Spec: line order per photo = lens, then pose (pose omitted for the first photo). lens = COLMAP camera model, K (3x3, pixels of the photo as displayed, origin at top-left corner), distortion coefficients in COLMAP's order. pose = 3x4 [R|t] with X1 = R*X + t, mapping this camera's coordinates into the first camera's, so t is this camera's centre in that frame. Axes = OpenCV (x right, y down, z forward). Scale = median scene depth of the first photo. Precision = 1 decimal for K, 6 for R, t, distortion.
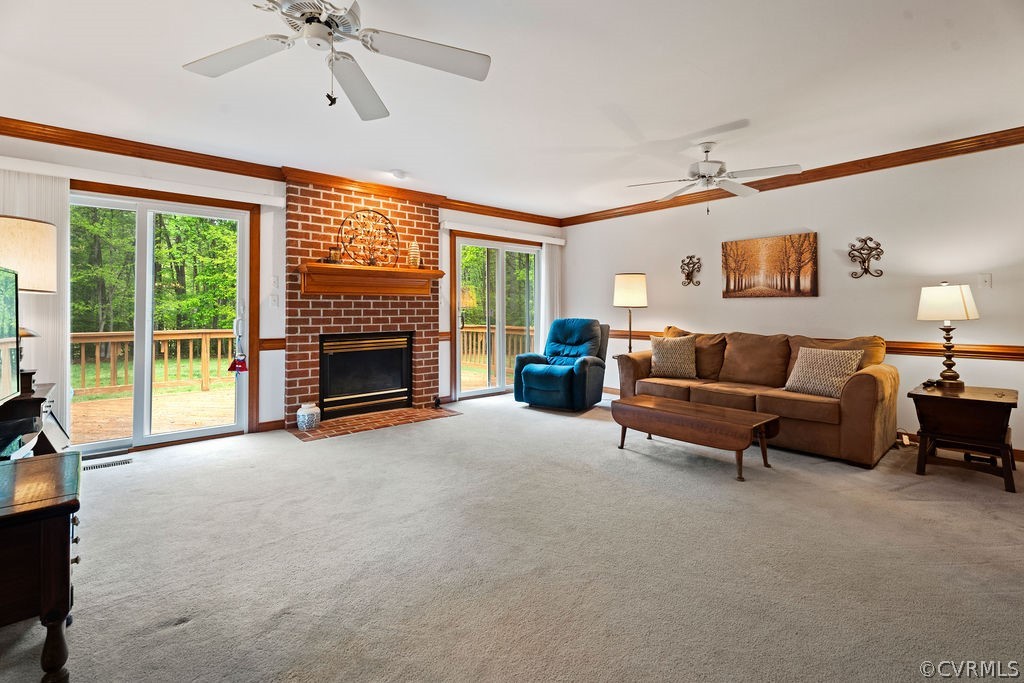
lens RADIAL K [[466.2, 0, 508.7], [0, 466.2, 300.5], [0, 0, 1]] dist [-0.000619, 0.001313]
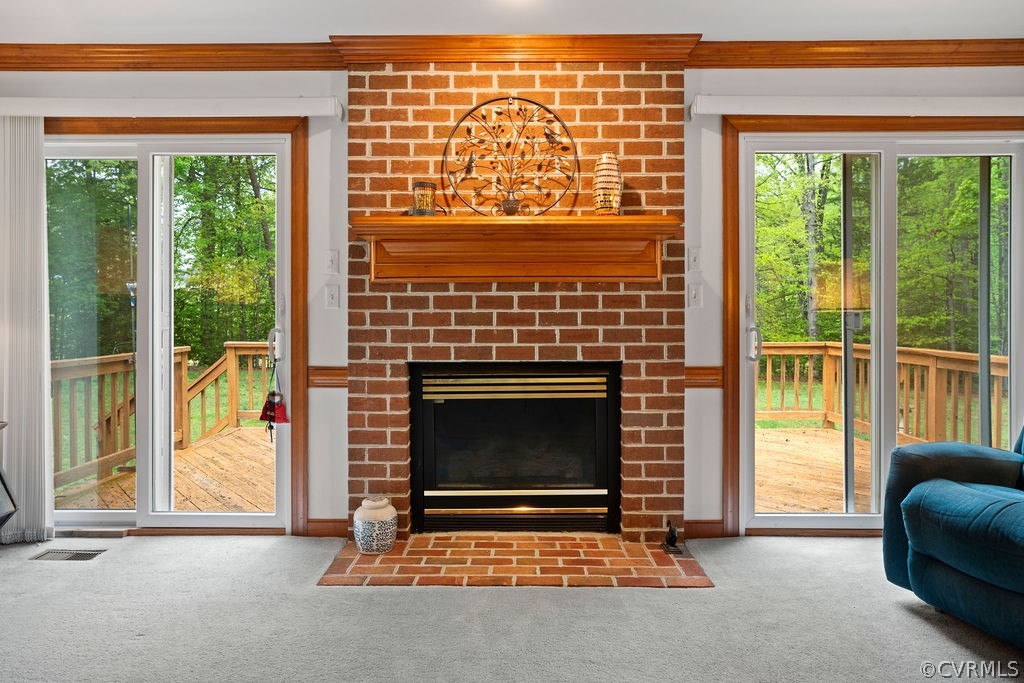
lens RADIAL K [[645.6, 0, 526.8], [0, 645.6, 311.7], [0, 0, 1]] dist [-0.018848, 0.017979]
pose [[0.757693, 0.002137, -0.652608, 0.135674], [0.013298, 0.999736, 0.018713, 0.007303], [0.652476, -0.022857, 0.757465, 0.536656]]
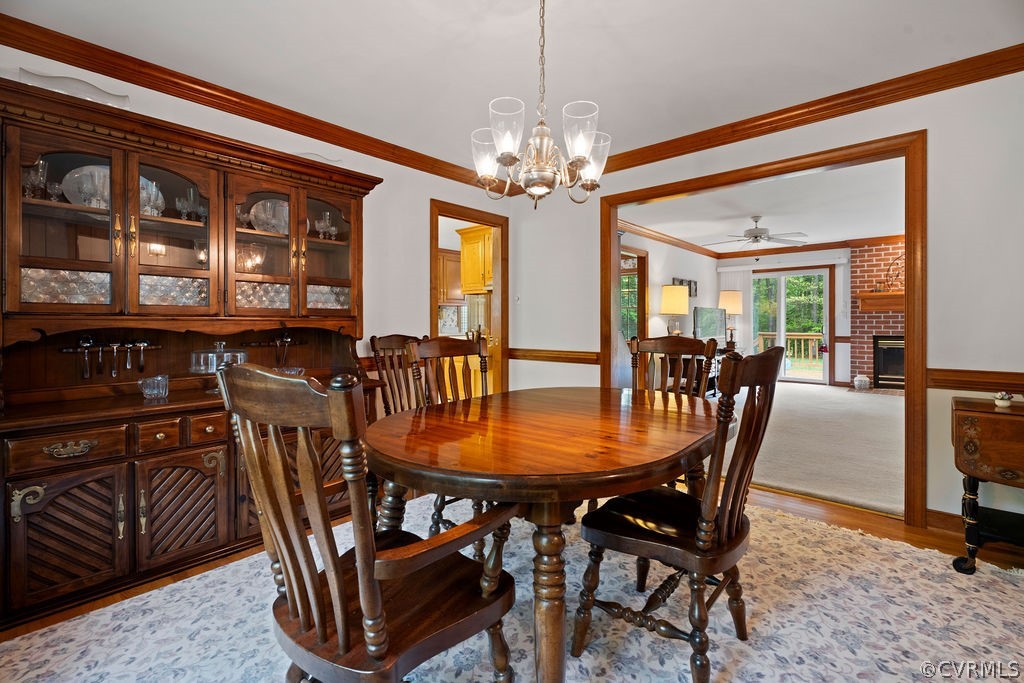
lens RADIAL K [[466.2, 0, 505.4], [0, 466.2, 327.1], [0, 0, 1]] dist [-0.000619, 0.001313]
pose [[0.128199, 0.010490, -0.991693, 1.019824], [0.025478, 0.999579, 0.013867, -0.011529], [0.991421, -0.027044, 0.127878, -0.481203]]
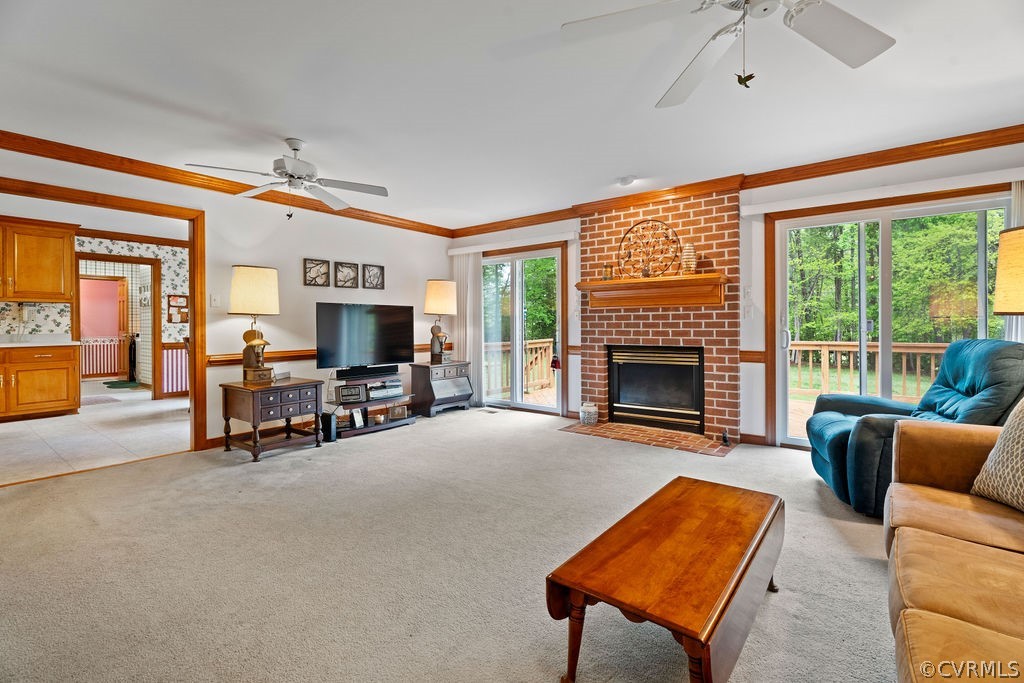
lens RADIAL K [[466.2, 0, 506.8], [0, 466.2, 322.5], [0, 0, 1]] dist [-0.000619, 0.001313]
pose [[0.188083, -0.001231, -0.982152, 0.623517], [0.025238, 0.999675, 0.003580, 0.009642], [0.981829, -0.025460, 0.188053, 0.535091]]
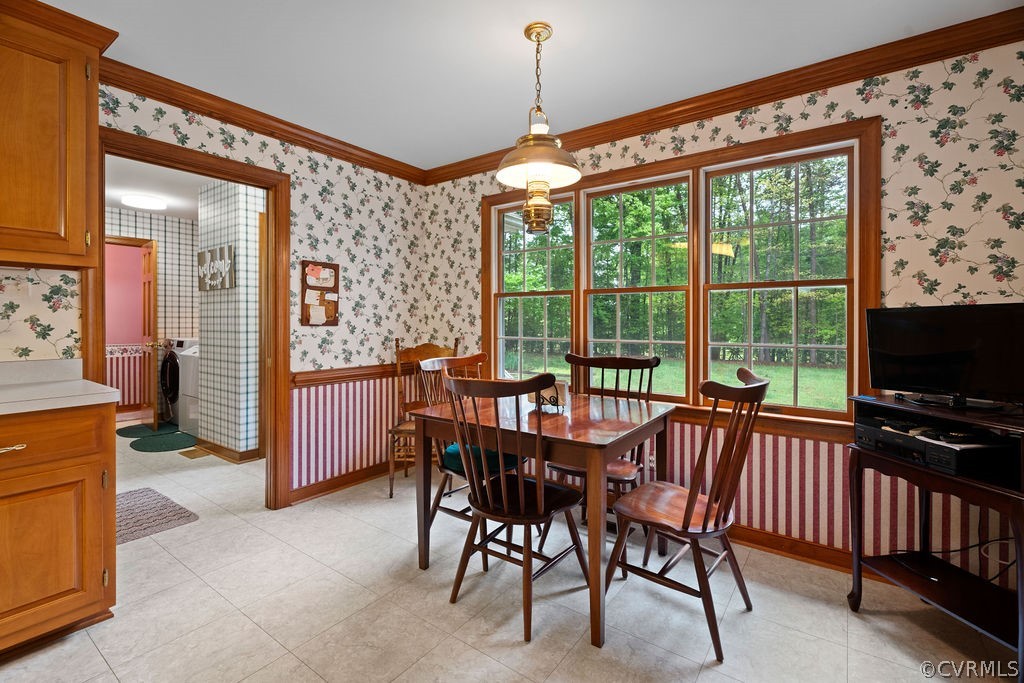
lens RADIAL K [[466.2, 0, 506.1], [0, 466.2, 319.4], [0, 0, 1]] dist [-0.000619, 0.001313]
pose [[0.224365, 0.002021, -0.974503, -0.381692], [0.017891, 0.999821, 0.006193, -0.019383], [0.974341, -0.018825, 0.224288, -0.135185]]
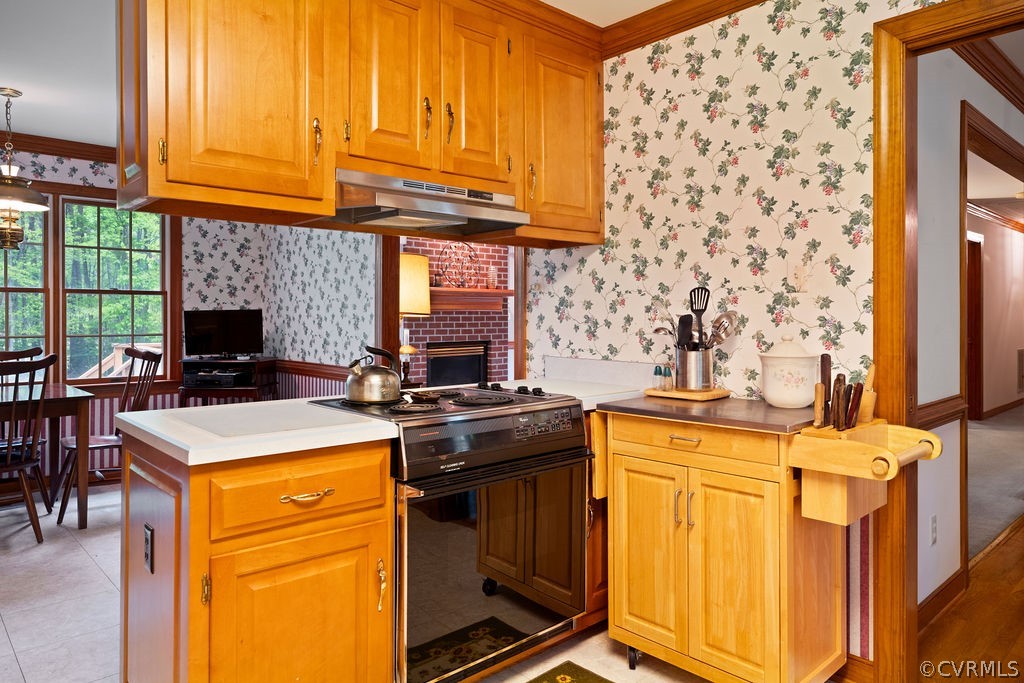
lens RADIAL K [[694.3, 0, 473.0], [0, 694.3, 298.7], [0, 0, 1]] dist [0.053188, -0.000187]
pose [[0.999795, 0.001795, -0.020156, -0.231042], [-0.001891, 0.999987, -0.004775, -0.035654], [0.020148, 0.004813, 0.999785, -0.849730]]
